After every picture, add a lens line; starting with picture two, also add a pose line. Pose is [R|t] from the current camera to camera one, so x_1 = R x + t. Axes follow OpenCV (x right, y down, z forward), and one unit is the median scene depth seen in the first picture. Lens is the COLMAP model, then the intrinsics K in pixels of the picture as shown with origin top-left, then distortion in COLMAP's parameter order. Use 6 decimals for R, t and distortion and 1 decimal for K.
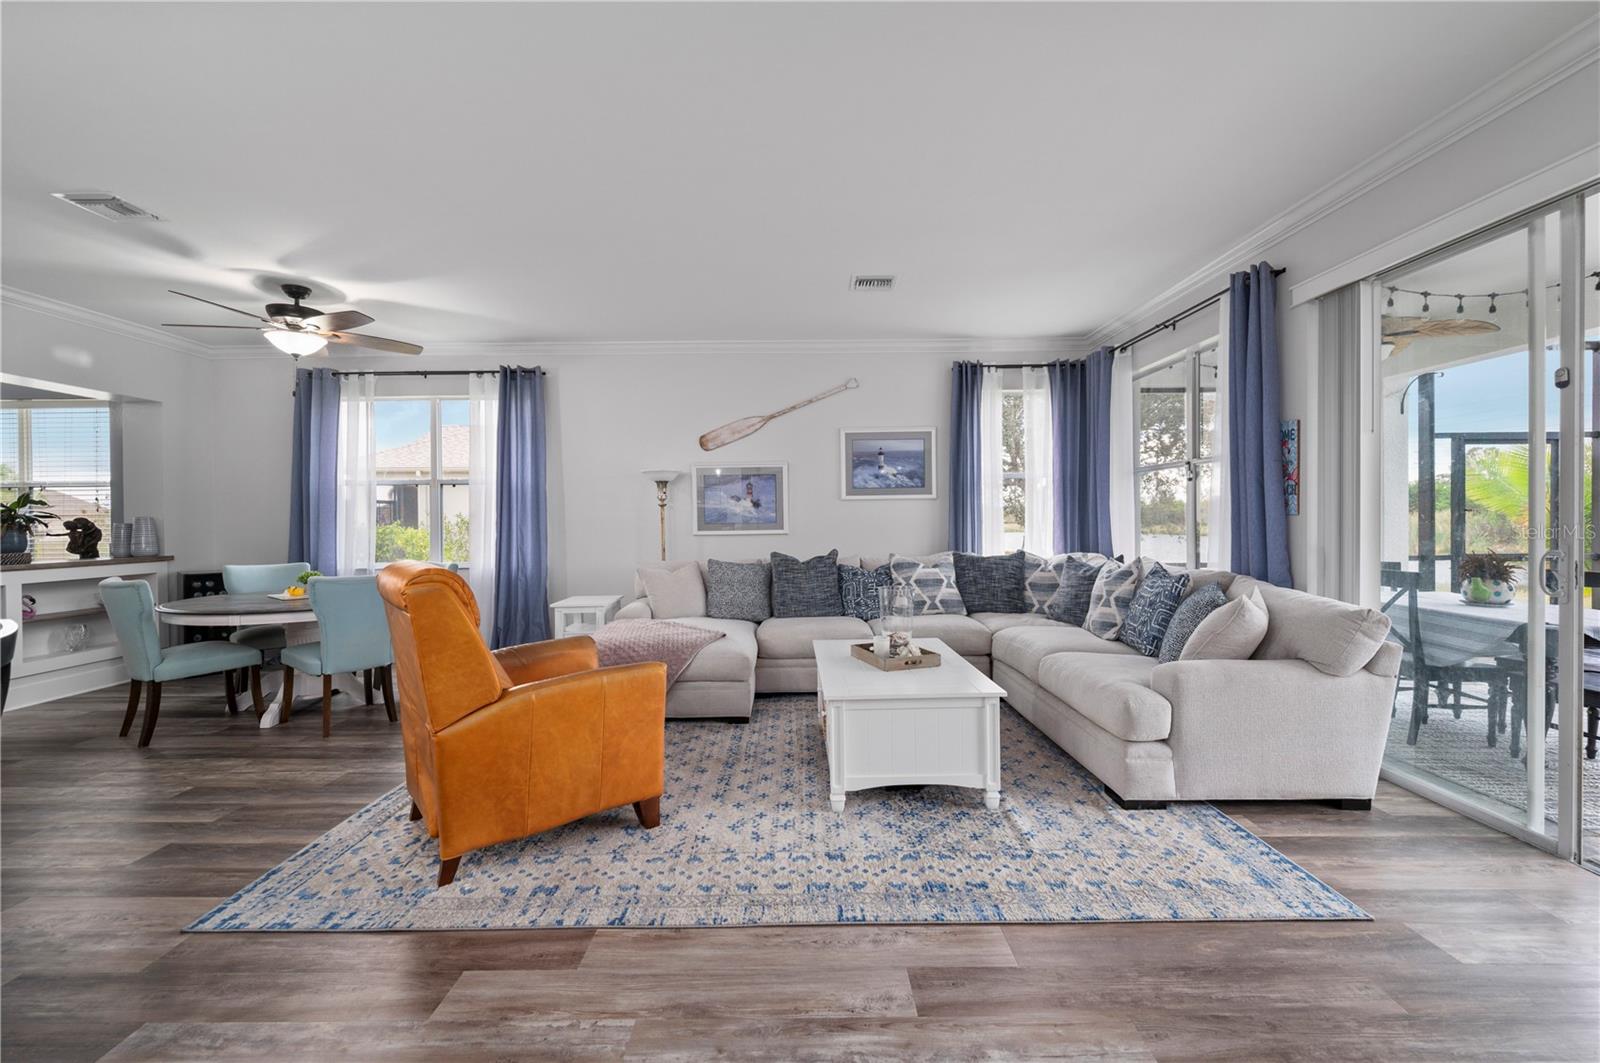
lens RADIAL K [[662.3, 0, 798.1], [0, 662.3, 524.2], [0, 0, 1]] dist [-0.000464, -0.000003]
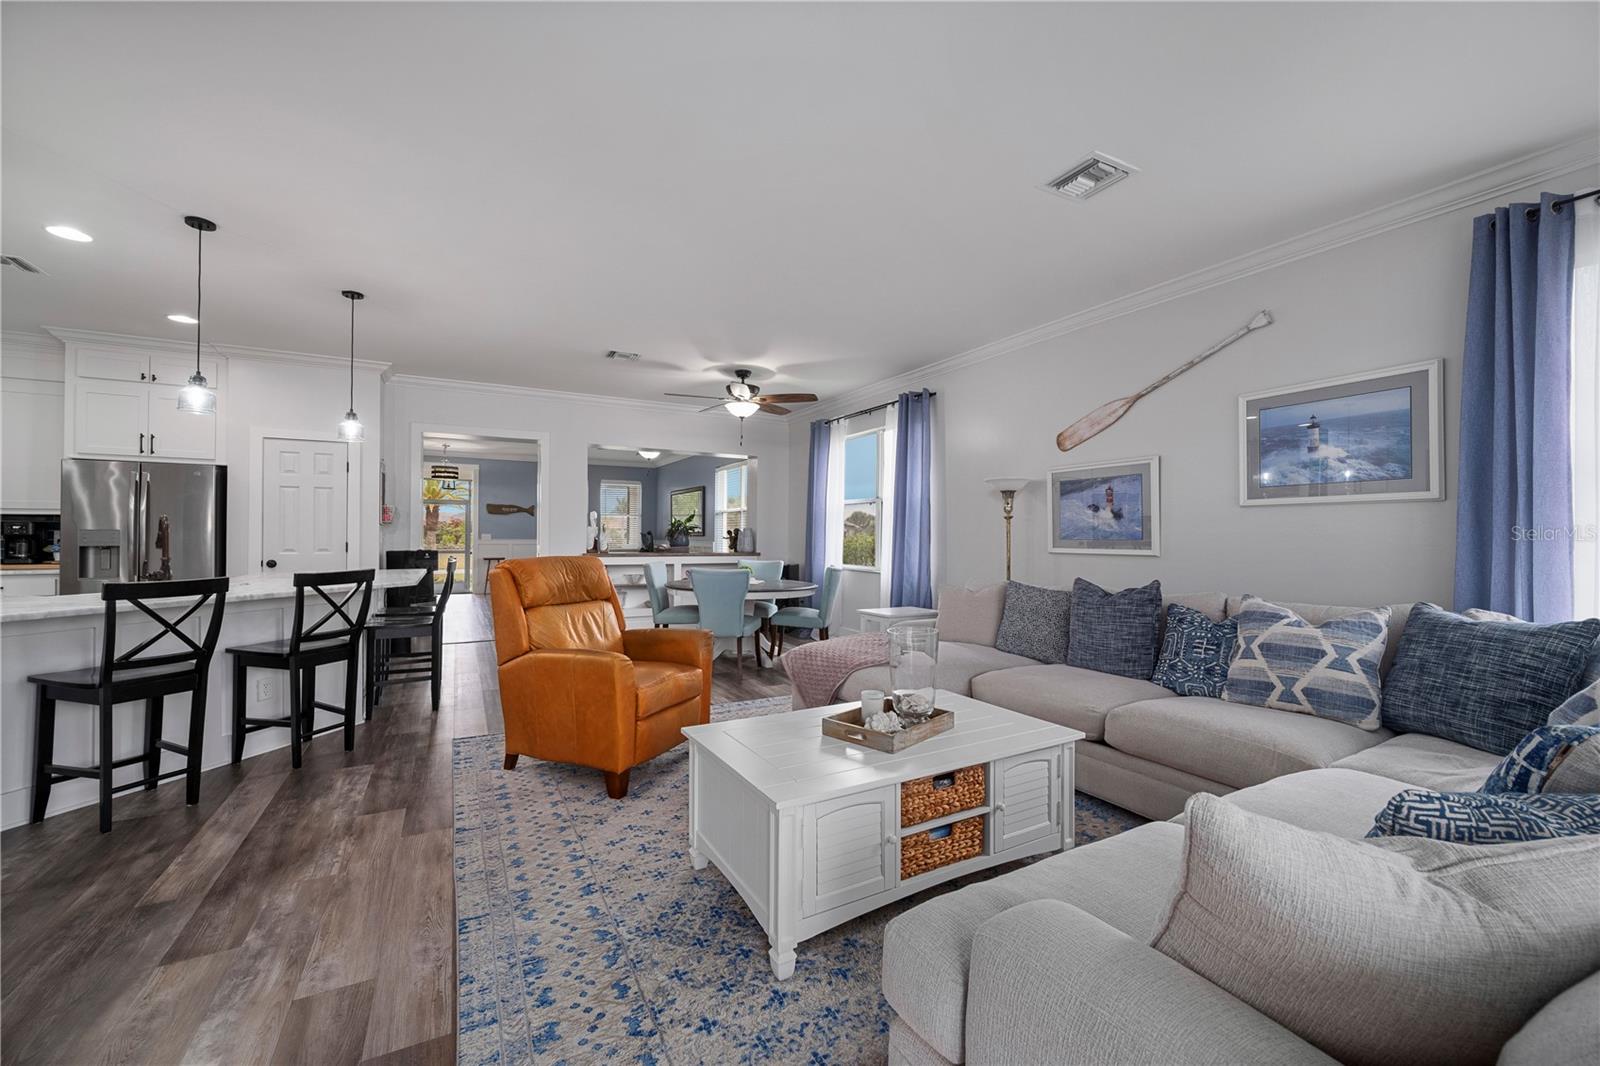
lens RADIAL K [[631.9, 0, 798.9], [0, 631.9, 529.8], [0, 0, 1]] dist [-0.000193, -0.000115]
pose [[0.481538, 0.006898, -0.876398, 0.465829], [-0.018789, 0.999820, -0.002454, -0.005162], [0.876224, 0.017648, 0.481581, 0.390543]]
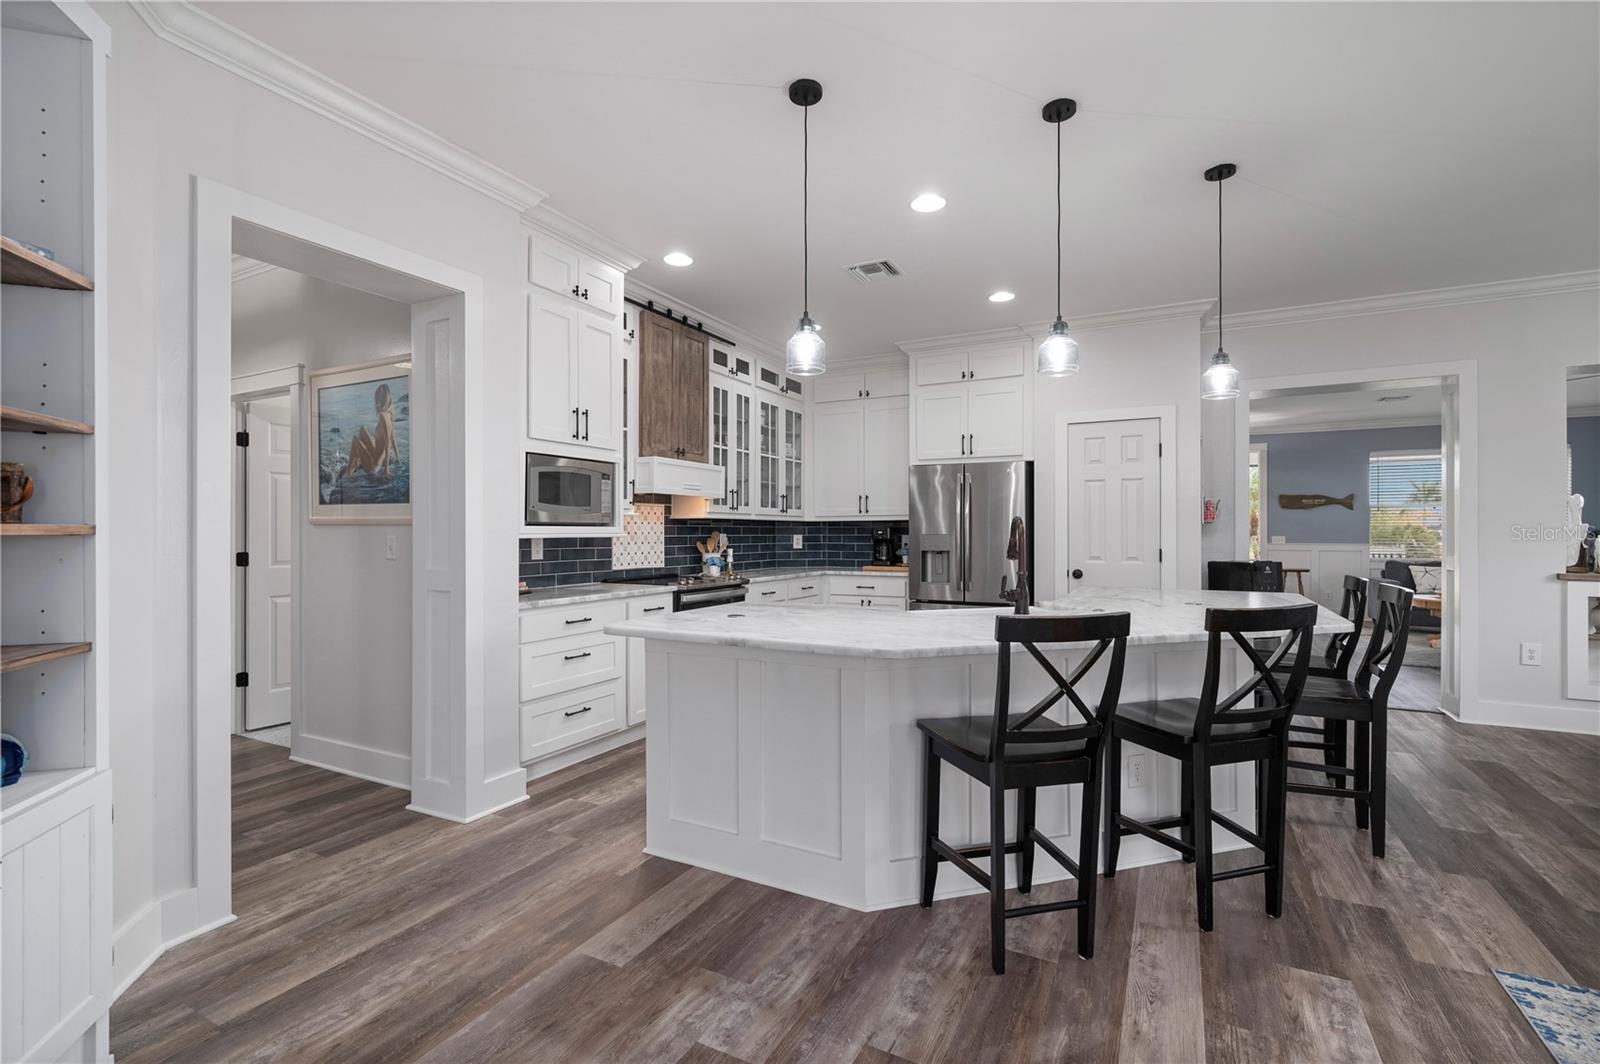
lens RADIAL K [[712.7, 0, 797.8], [0, 712.7, 531.2], [0, 0, 1]] dist [0.000233, -0.000439]
pose [[-0.465436, 0.007810, -0.885047, 0.161226], [-0.003779, 0.999934, 0.010812, -0.003136], [0.885073, 0.008377, -0.465376, 0.236868]]
